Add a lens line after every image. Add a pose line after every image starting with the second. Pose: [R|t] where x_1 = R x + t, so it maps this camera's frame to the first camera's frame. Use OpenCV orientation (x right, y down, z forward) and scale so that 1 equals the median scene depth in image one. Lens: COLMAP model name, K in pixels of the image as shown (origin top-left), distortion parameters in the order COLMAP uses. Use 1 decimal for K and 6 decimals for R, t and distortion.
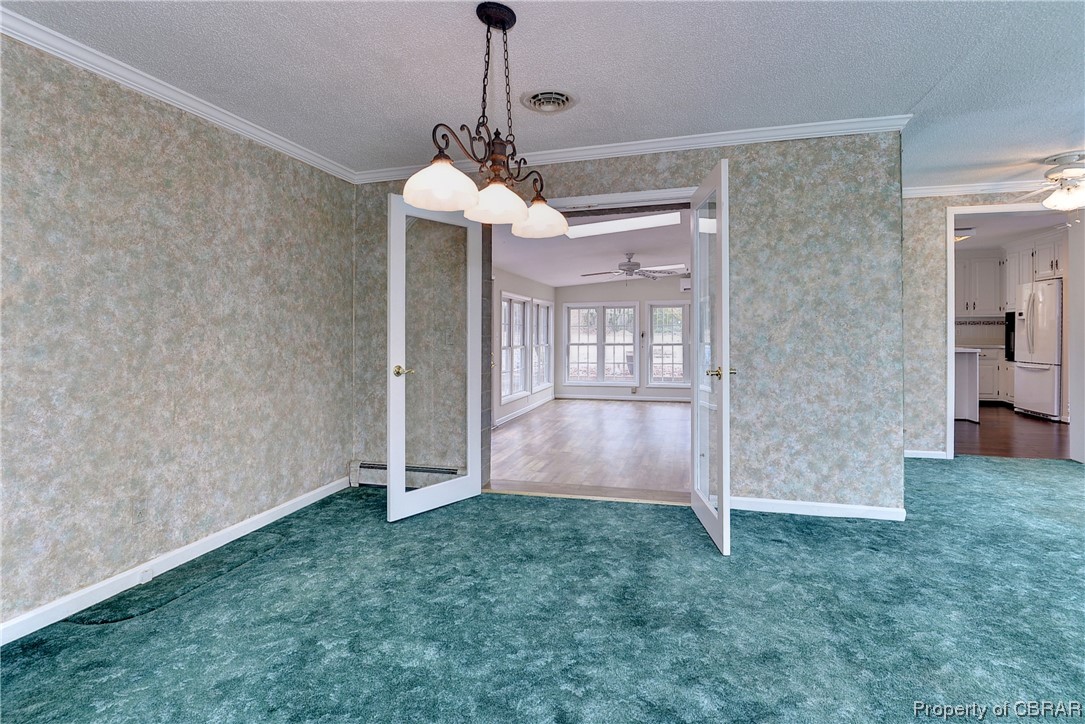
lens RADIAL K [[514.1, 0, 542.1], [0, 514.1, 335.1], [0, 0, 1]] dist [-0.027497, -0.000091]
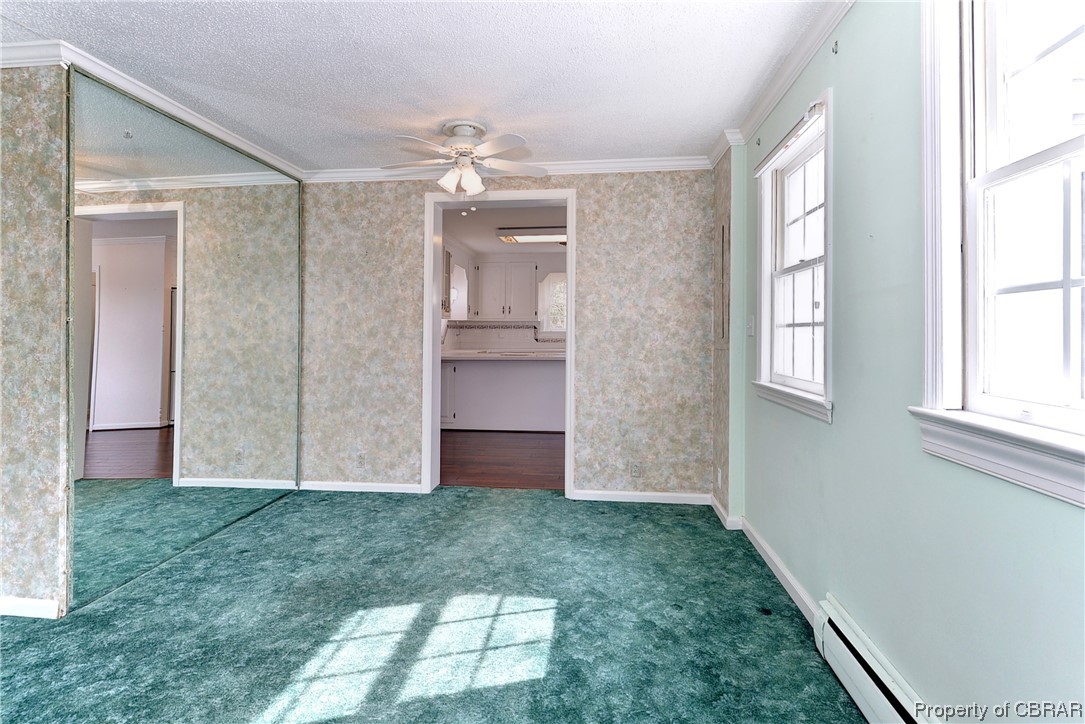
lens RADIAL K [[517.5, 0, 540.2], [0, 517.5, 333.7], [0, 0, 1]] dist [-0.000956, -0.000112]
pose [[0.985258, 0.001090, 0.171072, 0.864478], [-0.001308, 0.999998, 0.001160, -0.021324], [-0.171070, -0.001367, 0.985258, 0.120029]]
